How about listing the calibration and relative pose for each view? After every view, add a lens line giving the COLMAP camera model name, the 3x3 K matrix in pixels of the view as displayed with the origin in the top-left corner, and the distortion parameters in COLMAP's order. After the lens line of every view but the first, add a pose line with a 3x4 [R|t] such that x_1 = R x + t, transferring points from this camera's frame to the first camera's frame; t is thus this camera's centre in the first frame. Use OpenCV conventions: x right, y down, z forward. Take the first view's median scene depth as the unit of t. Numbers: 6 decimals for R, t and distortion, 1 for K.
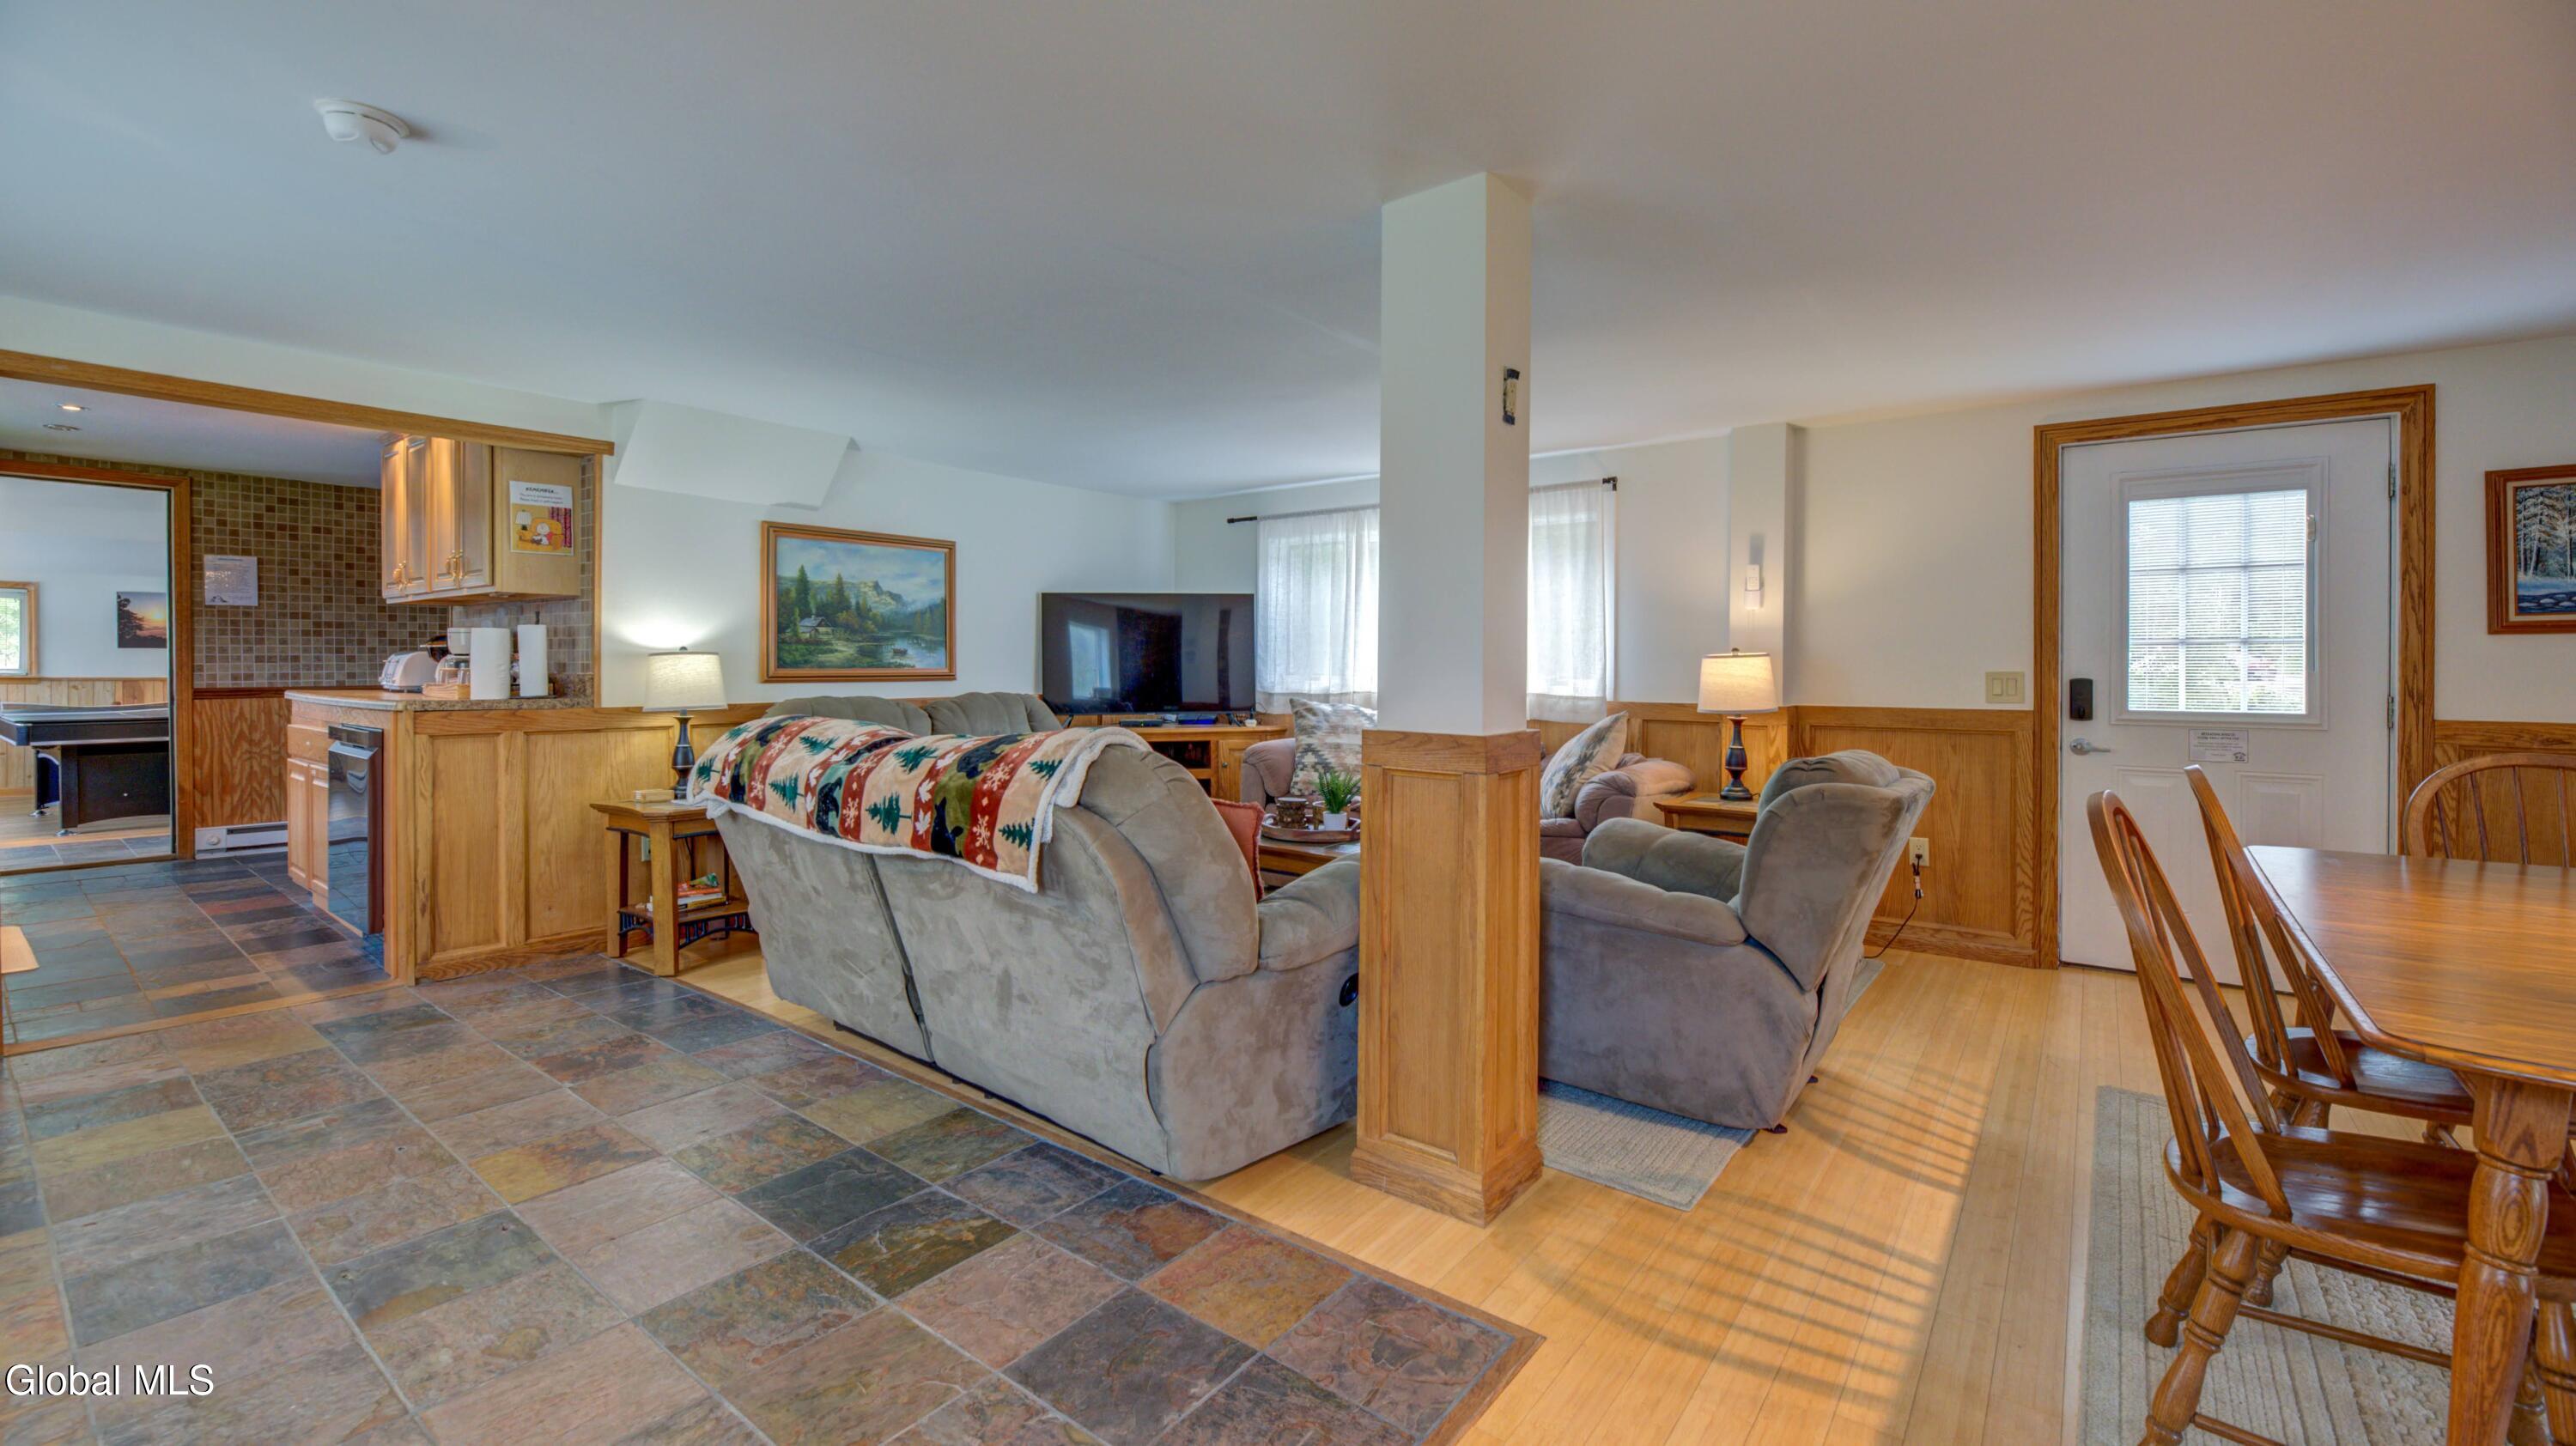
lens RADIAL K [[1053.5, 0, 1268.6], [0, 1053.5, 667.5], [0, 0, 1]] dist [-0.009387, -0.000598]
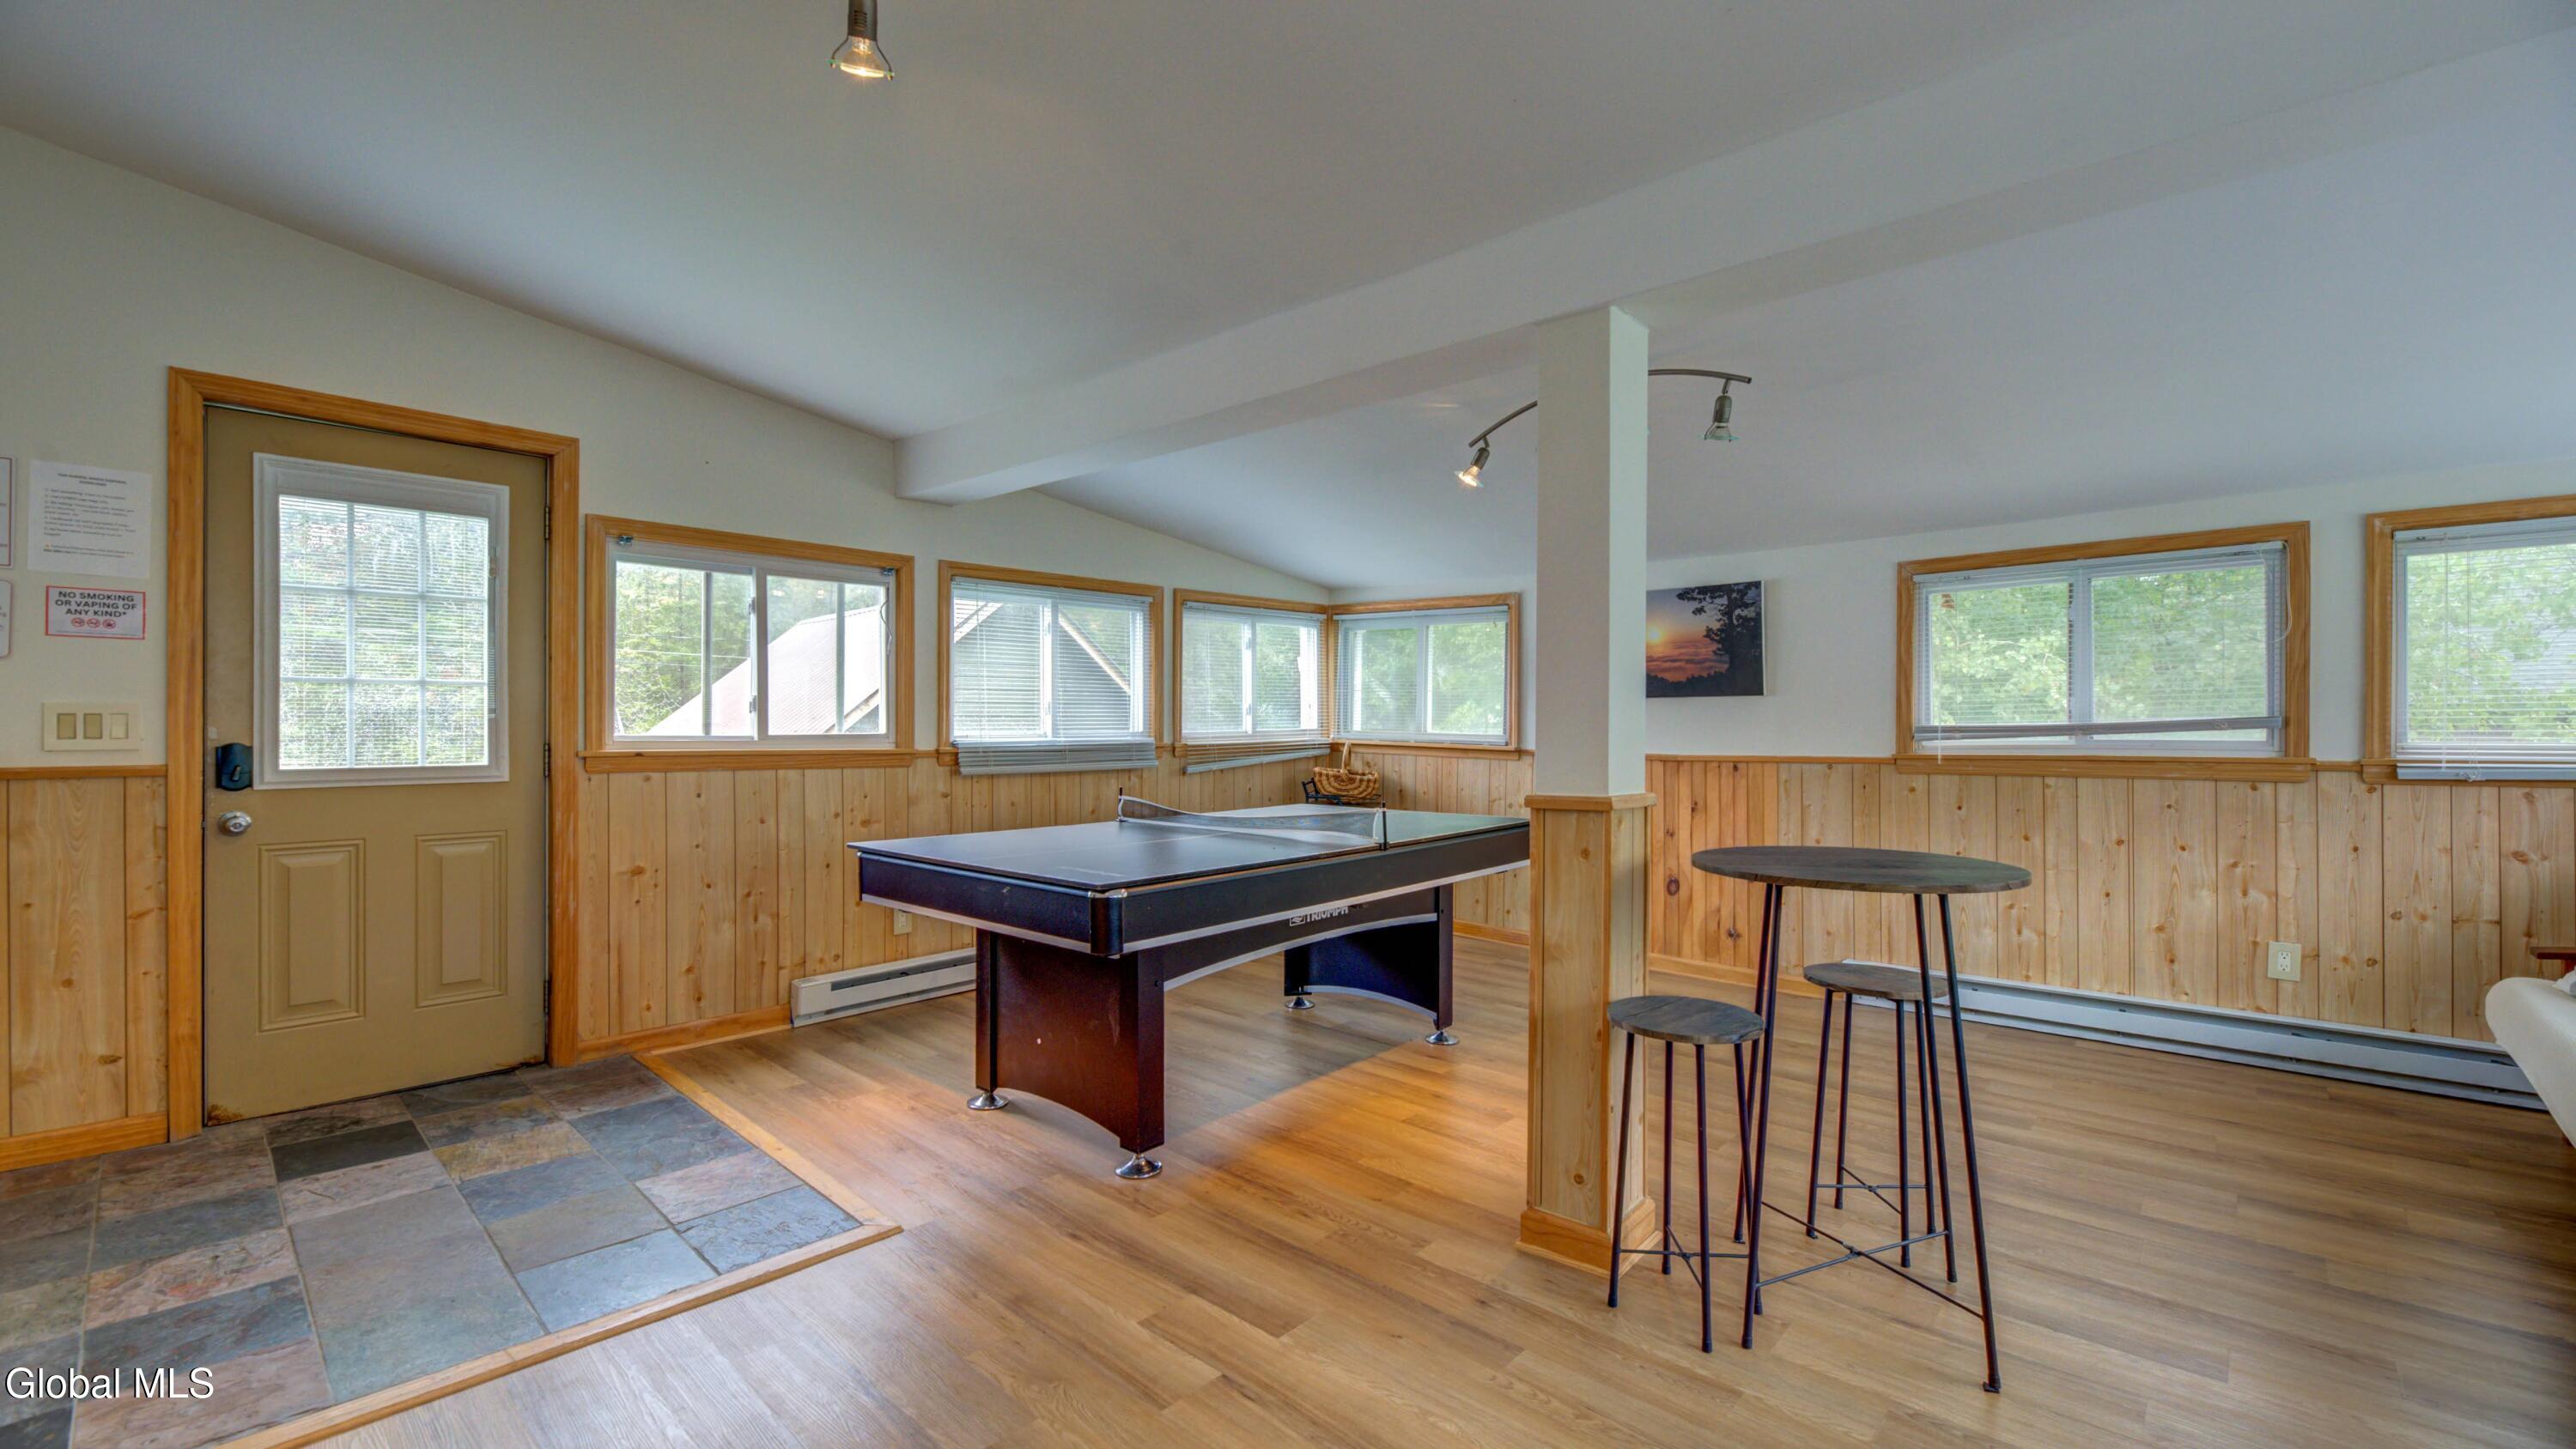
lens RADIAL K [[1053.3, 0, 1265.8], [0, 1053.3, 716.4], [0, 0, 1]] dist [-0.009387, -0.000598]
pose [[-0.095047, -0.010101, -0.995422, -0.947964], [-0.012415, 0.999883, -0.008961, -0.003771], [0.995395, 0.011506, -0.095161, 1.520158]]
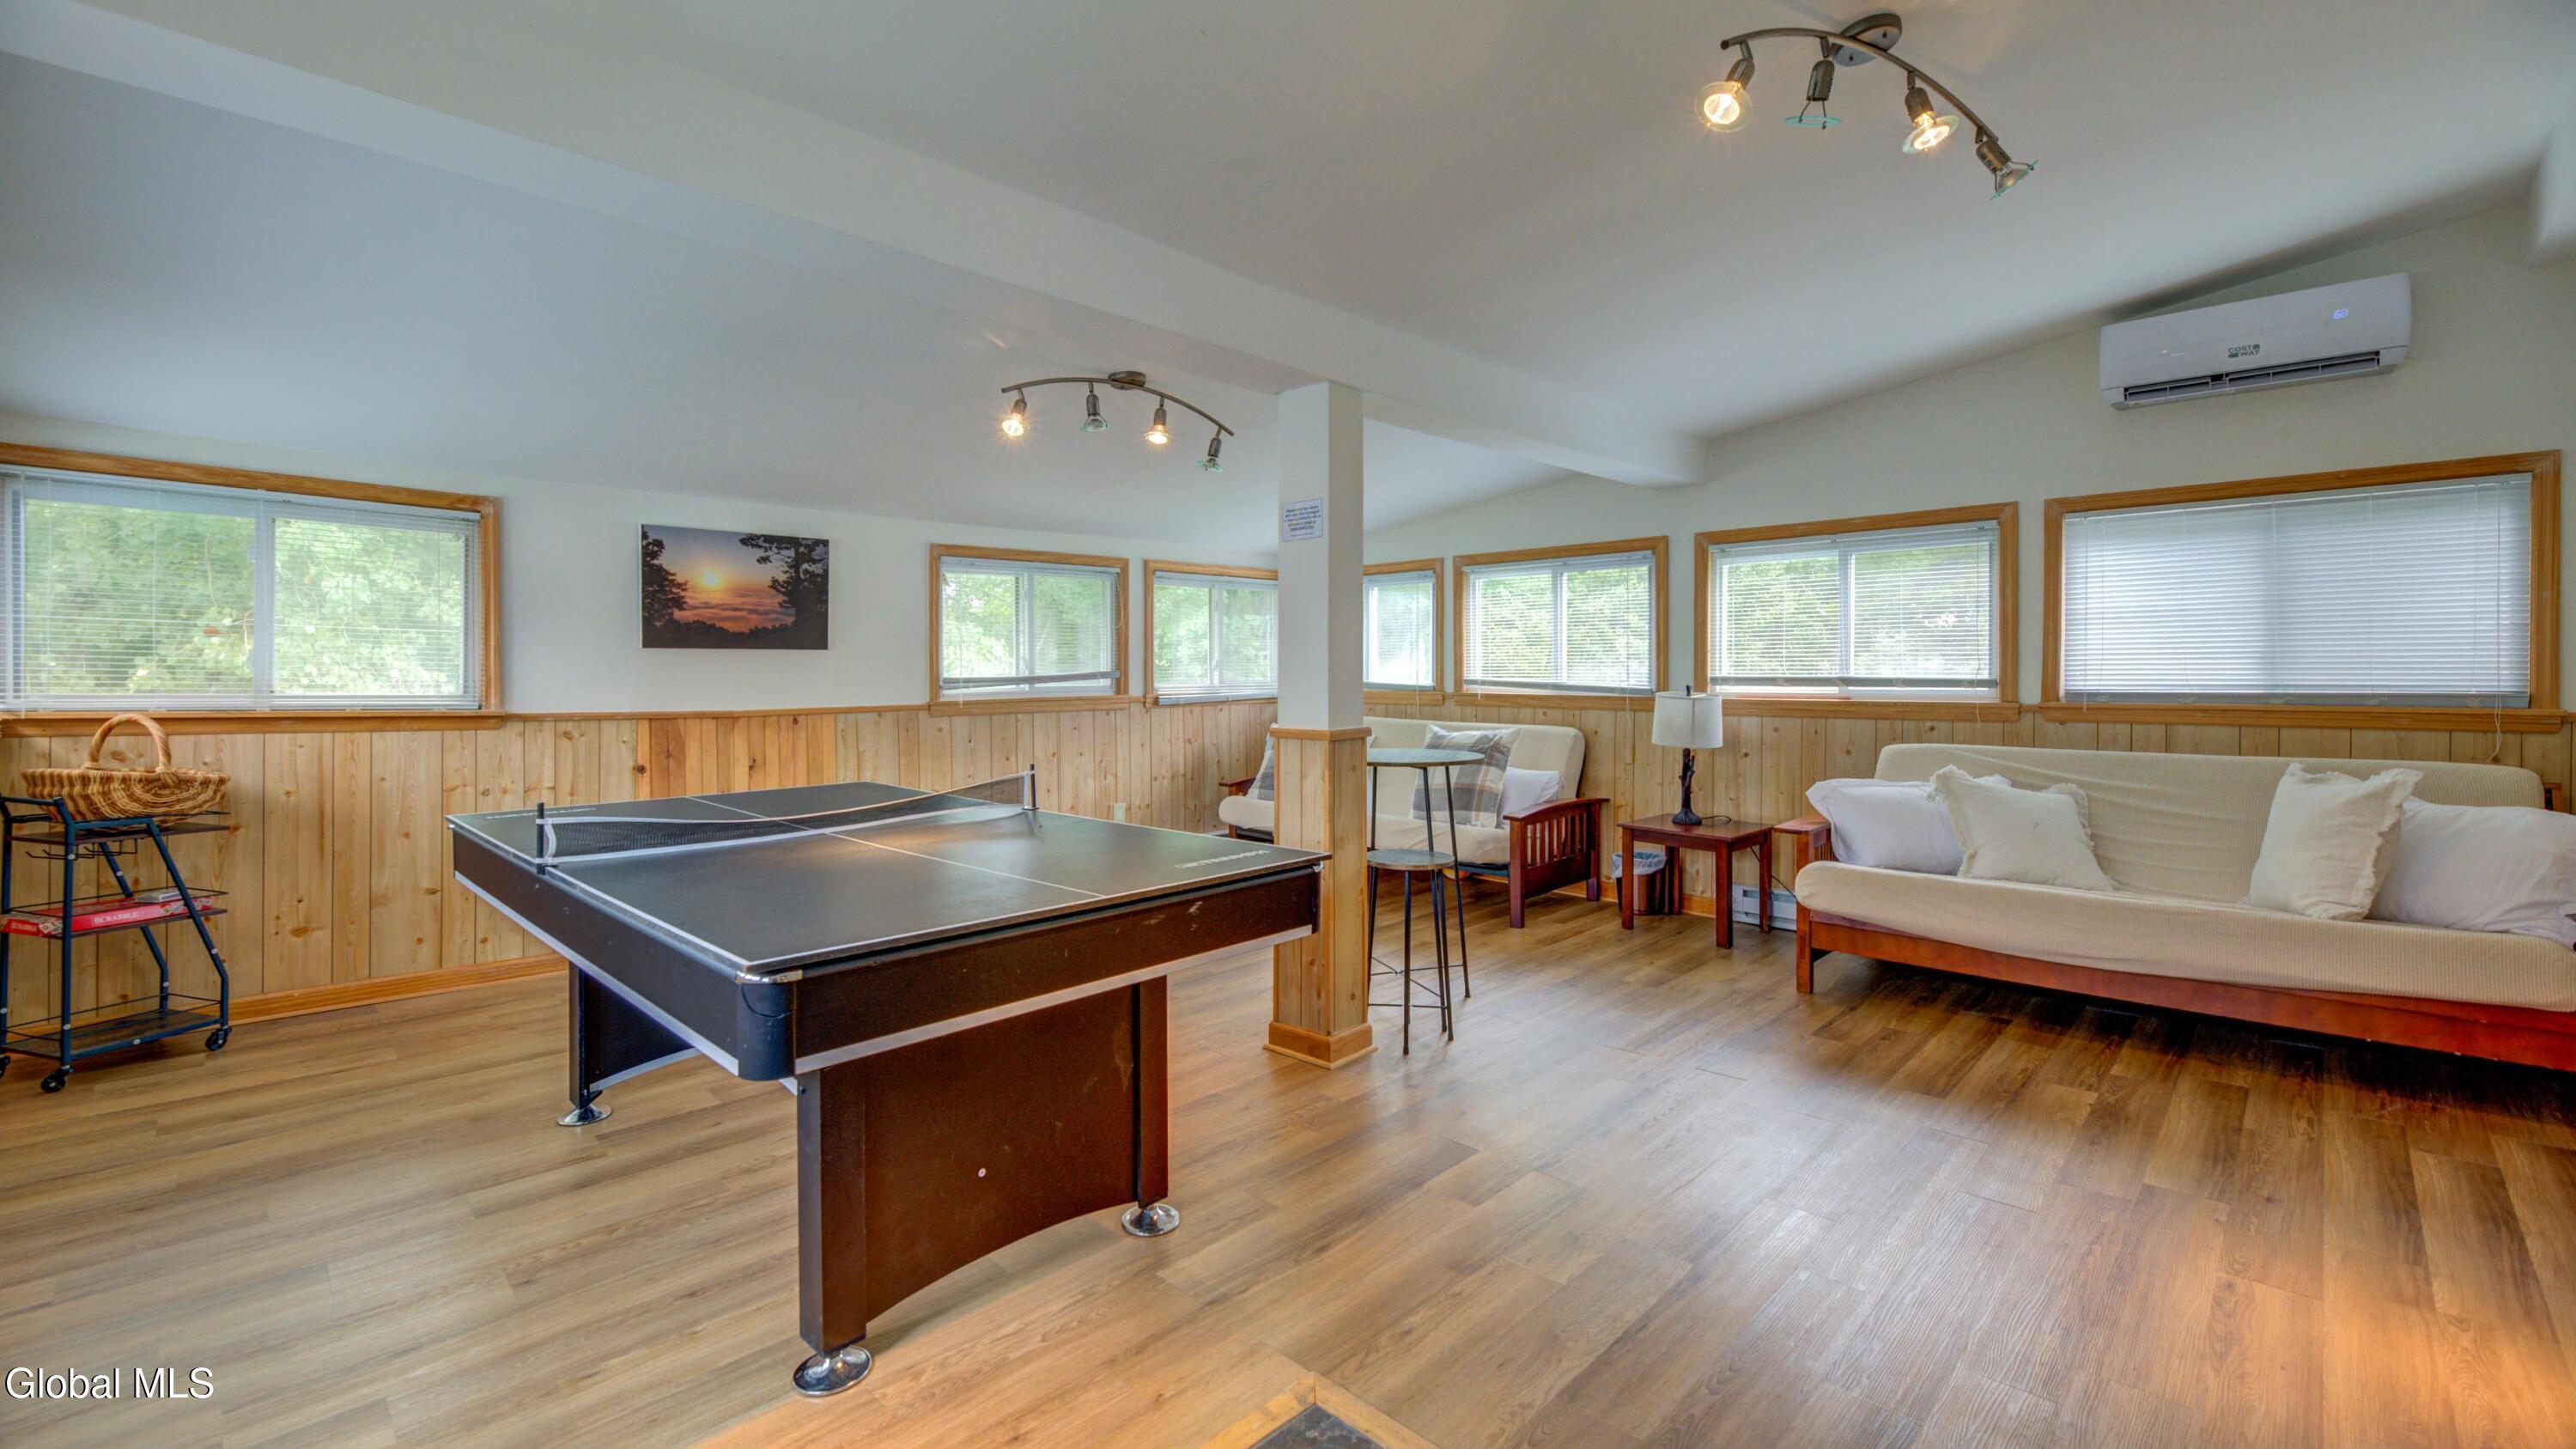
lens RADIAL K [[1053.7, 0, 1276.3], [0, 1053.7, 680.1], [0, 0, 1]] dist [-0.009387, -0.000598]
pose [[0.991522, -0.003141, -0.129900, -1.340312], [0.002771, 0.999992, -0.003030, -0.003914], [0.129909, 0.002645, 0.991522, 1.008702]]
